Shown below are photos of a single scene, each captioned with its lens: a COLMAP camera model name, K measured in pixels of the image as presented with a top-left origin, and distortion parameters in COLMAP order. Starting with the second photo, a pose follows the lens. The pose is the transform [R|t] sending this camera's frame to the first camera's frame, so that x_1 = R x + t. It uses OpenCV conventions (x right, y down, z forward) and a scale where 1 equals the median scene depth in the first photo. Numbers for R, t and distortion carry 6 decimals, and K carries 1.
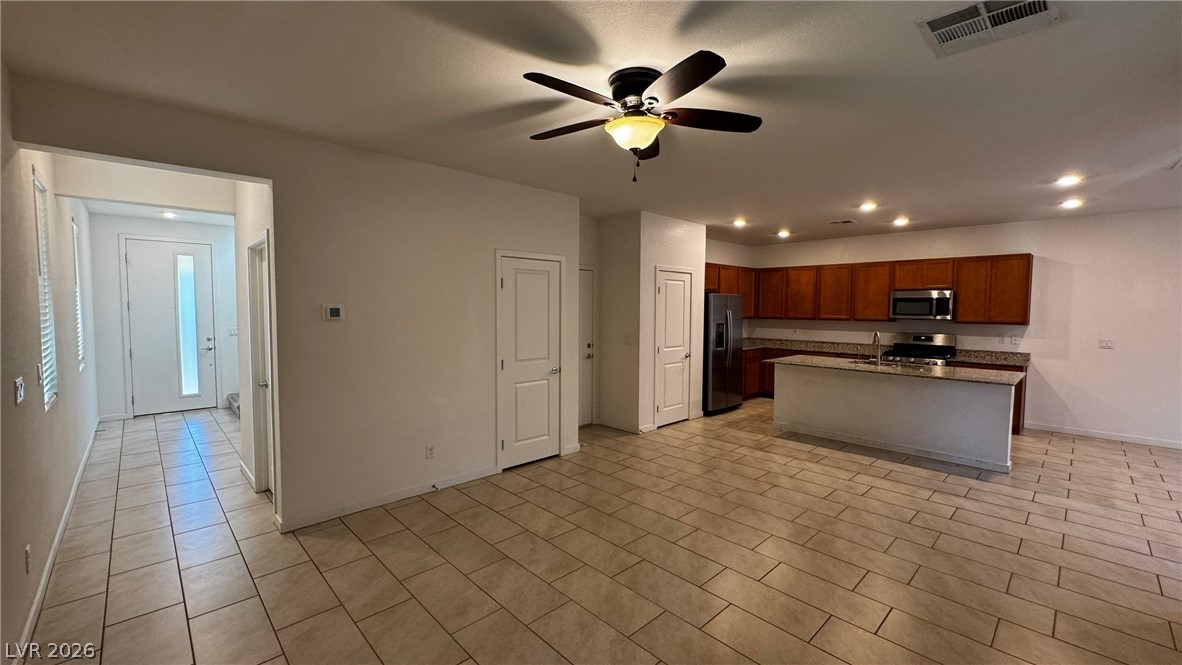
lens RADIAL K [[476.4, 0, 592.8], [0, 476.4, 331.3], [0, 0, 1]] dist [-0.008904, -0.000273]
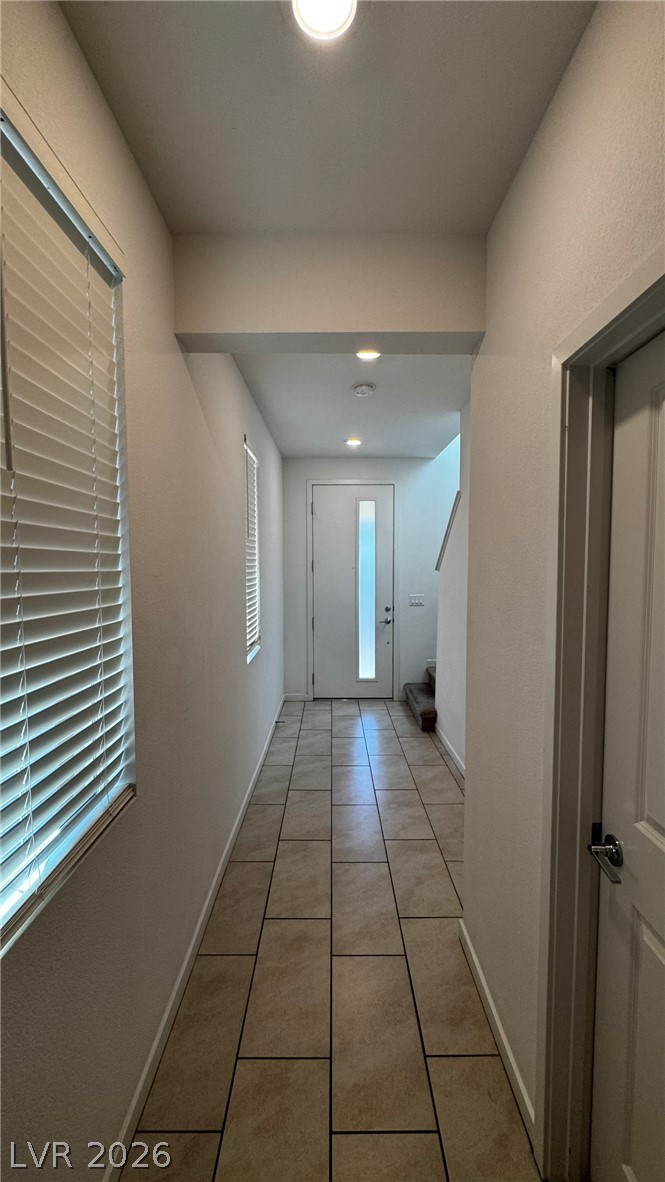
lens RADIAL K [[476.4, 0, 335.1], [0, 476.4, 592.0], [0, 0, 1]] dist [-0.008904, -0.000273]
pose [[0.725049, 0.035167, -0.687799, -0.359535], [-0.031387, 0.999345, 0.018010, -0.023892], [0.687982, 0.008530, 0.725678, 0.400413]]
